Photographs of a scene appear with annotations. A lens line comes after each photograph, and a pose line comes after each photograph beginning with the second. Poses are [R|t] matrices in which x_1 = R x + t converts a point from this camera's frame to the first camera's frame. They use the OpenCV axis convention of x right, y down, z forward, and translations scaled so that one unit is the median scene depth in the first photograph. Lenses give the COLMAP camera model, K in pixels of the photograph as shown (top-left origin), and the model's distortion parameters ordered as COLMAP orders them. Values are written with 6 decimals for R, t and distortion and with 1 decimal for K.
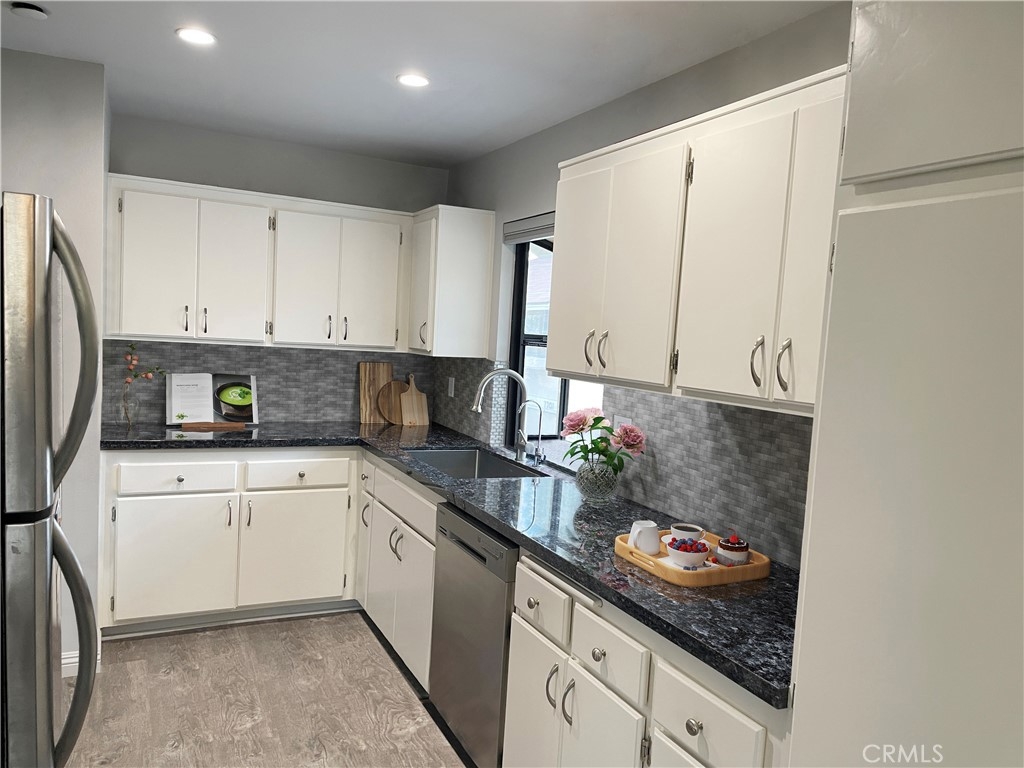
lens RADIAL K [[781.7, 0, 510.5], [0, 781.7, 387.6], [0, 0, 1]] dist [0.014978, -0.006862]
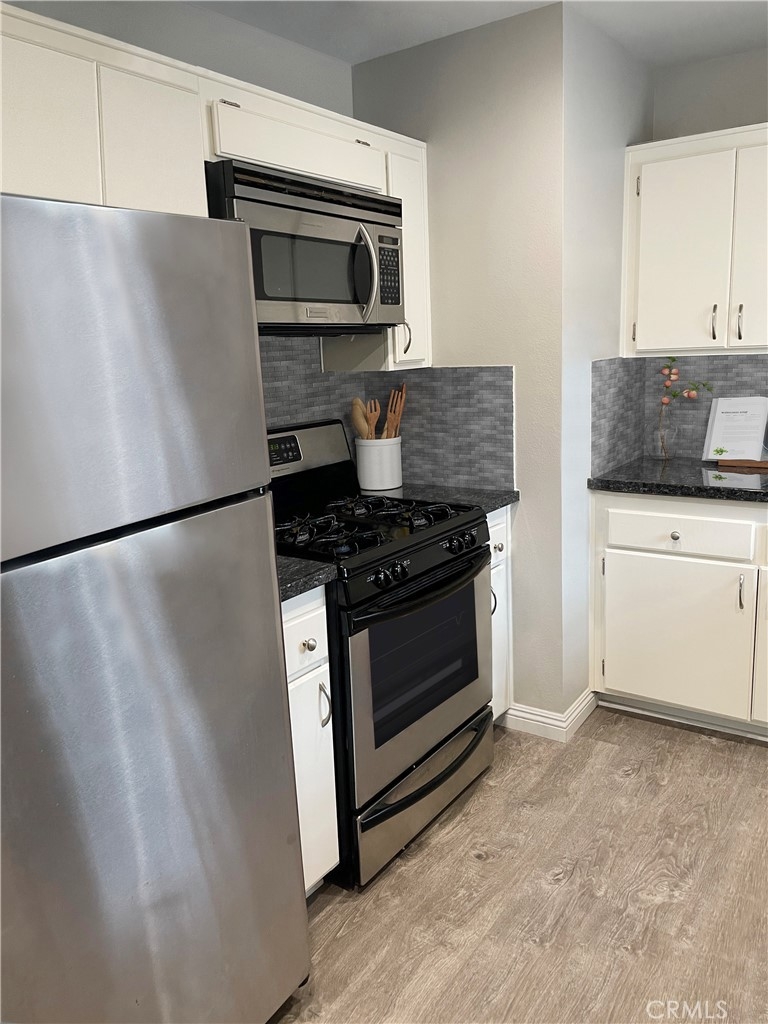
lens RADIAL K [[781.7, 0, 382.7], [0, 781.7, 507.9], [0, 0, 1]] dist [0.014978, -0.006862]
pose [[0.465931, 0.110326, -0.877916, 0.112757], [0.013241, 0.991216, 0.131591, -0.014629], [0.884722, -0.072937, 0.460378, 0.401703]]
